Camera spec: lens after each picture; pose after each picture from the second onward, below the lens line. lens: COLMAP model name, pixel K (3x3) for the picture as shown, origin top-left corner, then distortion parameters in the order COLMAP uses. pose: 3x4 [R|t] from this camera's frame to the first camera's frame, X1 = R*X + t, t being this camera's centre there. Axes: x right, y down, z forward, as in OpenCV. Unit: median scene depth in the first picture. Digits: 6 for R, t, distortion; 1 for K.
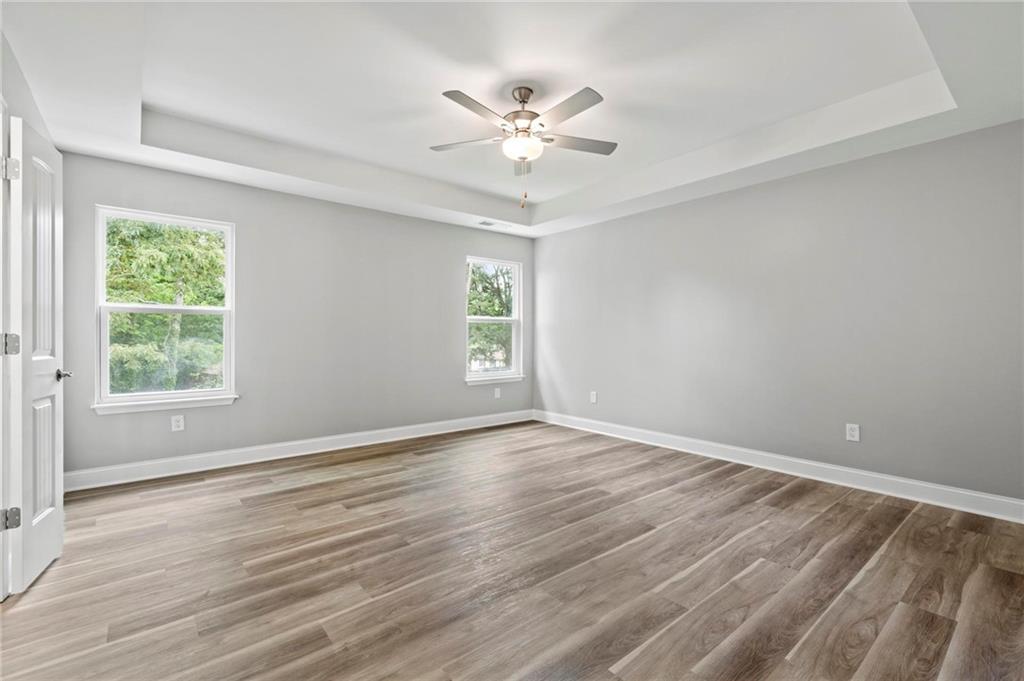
lens RADIAL K [[459.2, 0, 512.4], [0, 459.2, 337.6], [0, 0, 1]] dist [0.000419, -0.000080]
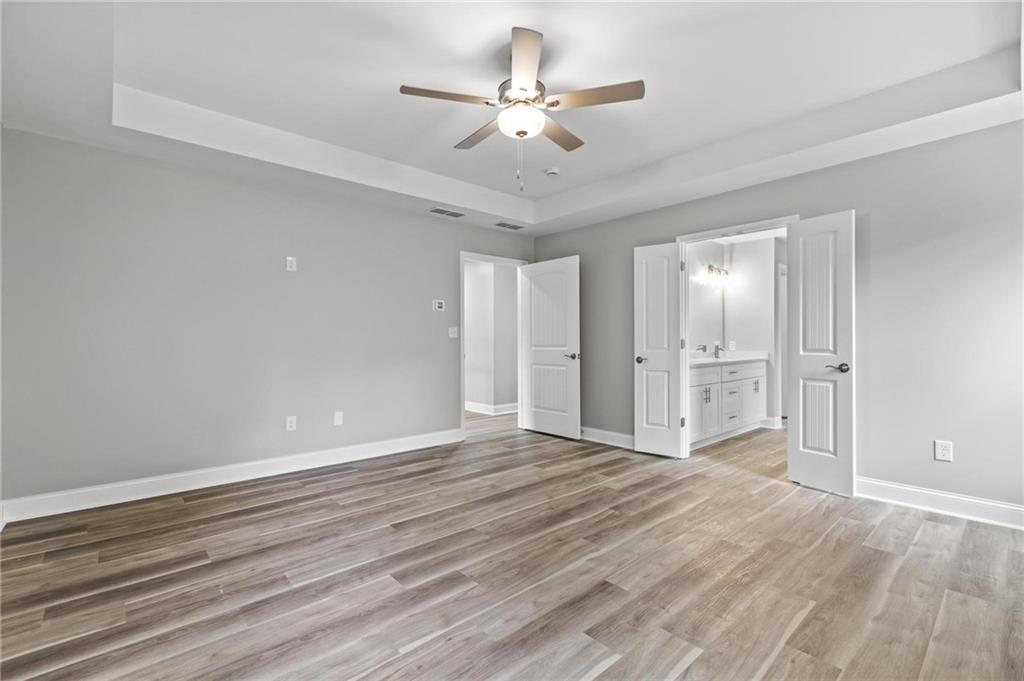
lens RADIAL K [[459.2, 0, 512.5], [0, 459.2, 339.4], [0, 0, 1]] dist [0.000419, -0.000080]
pose [[-0.999152, -0.001671, -0.041147, 0.085336], [-0.001677, 0.999999, 0.000100, -0.004229], [0.041147, 0.000169, -0.999153, 2.140635]]
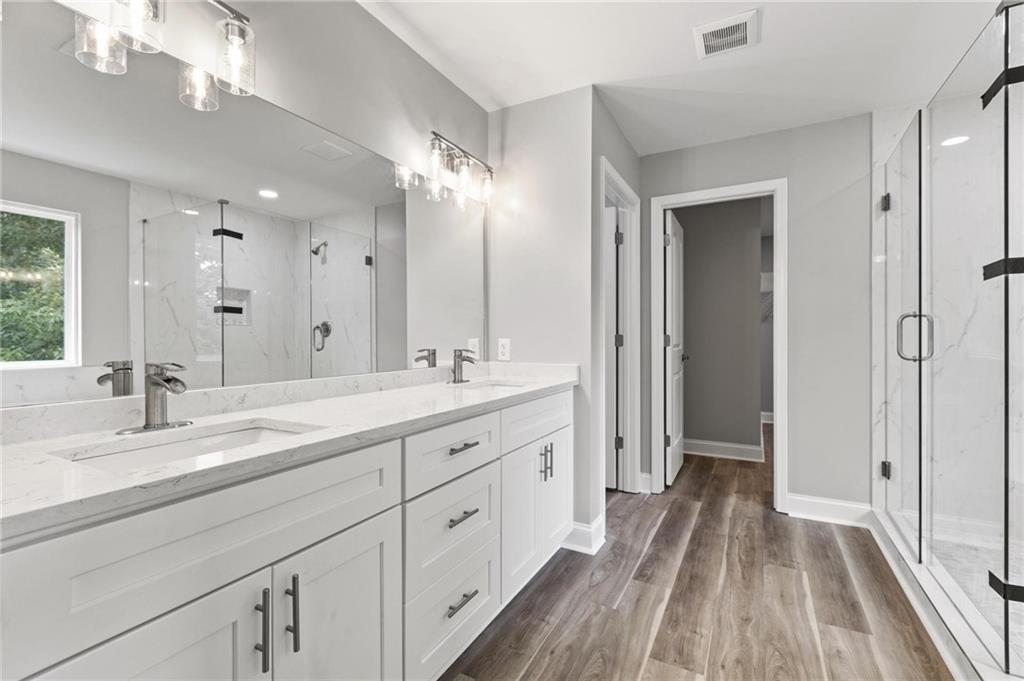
lens RADIAL K [[459.2, 0, 511.8], [0, 459.2, 341.9], [0, 0, 1]] dist [0.000419, -0.000080]
pose [[-0.926489, 0.000160, -0.376322, -0.467282], [-0.001765, 0.999987, 0.004772, 0.002229], [0.376318, 0.005085, -0.926477, 1.259729]]
